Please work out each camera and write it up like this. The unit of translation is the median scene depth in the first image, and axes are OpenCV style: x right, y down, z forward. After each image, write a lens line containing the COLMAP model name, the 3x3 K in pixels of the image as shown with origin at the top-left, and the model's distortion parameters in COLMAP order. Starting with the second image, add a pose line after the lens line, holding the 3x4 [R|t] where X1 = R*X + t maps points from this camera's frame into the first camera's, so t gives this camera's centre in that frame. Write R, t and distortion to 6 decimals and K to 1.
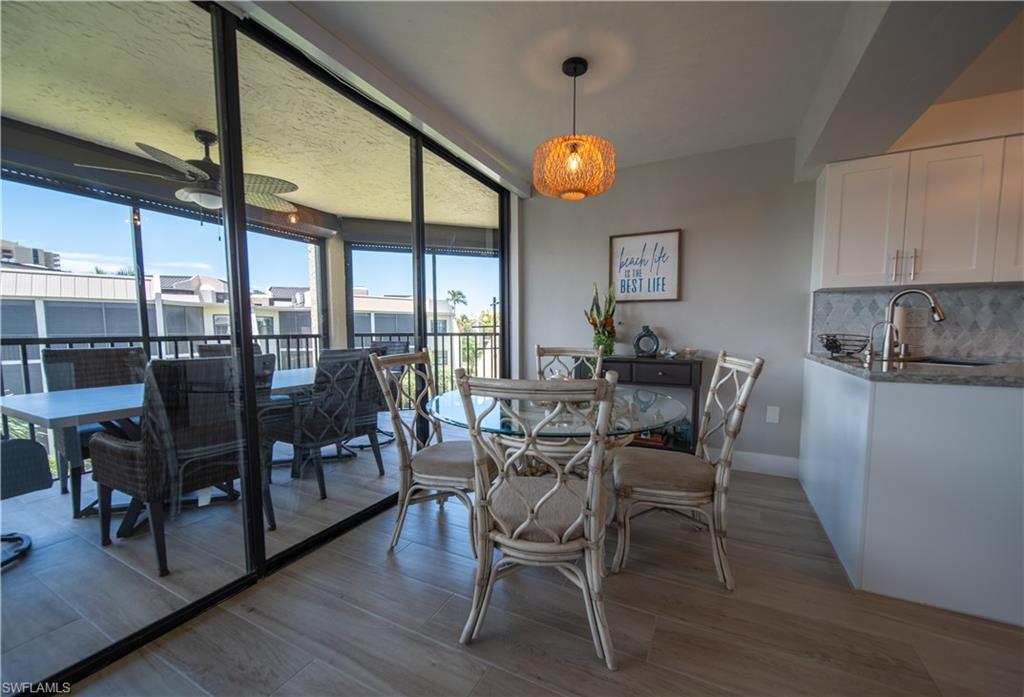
lens RADIAL K [[390.6, 0, 522.0], [0, 390.6, 351.5], [0, 0, 1]] dist [0.000146, -0.000079]
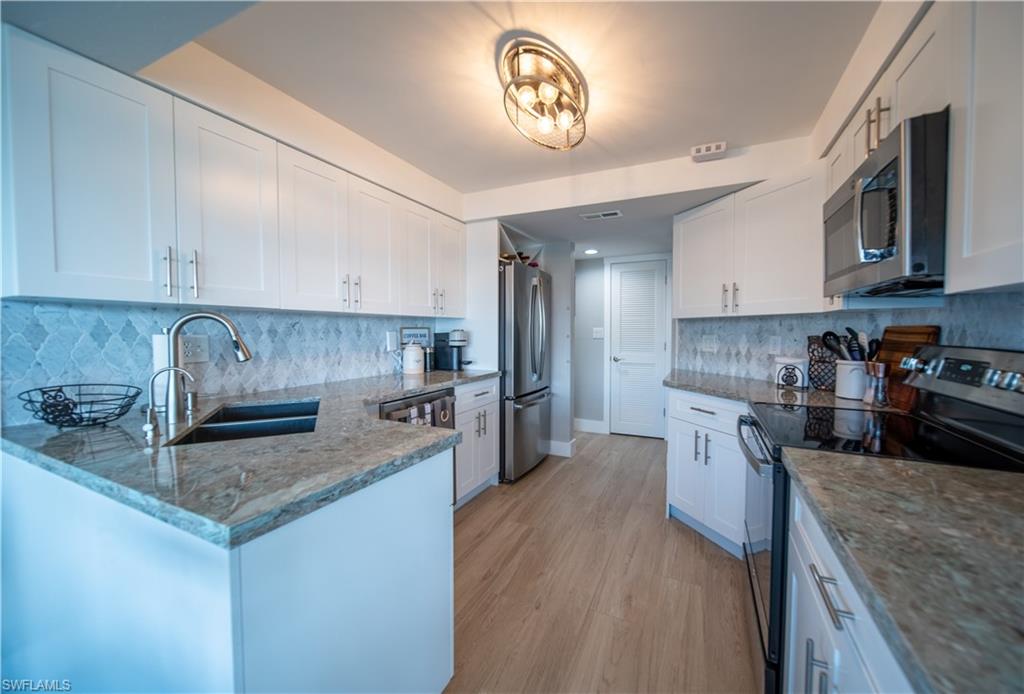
lens RADIAL K [[390.6, 0, 522.0], [0, 390.6, 350.0], [0, 0, 1]] dist [0.000146, -0.000079]
pose [[-0.019376, -0.055322, 0.998281, 0.314353], [0.062190, 0.996468, 0.056428, -0.094239], [-0.997876, 0.063176, -0.015867, 0.450635]]
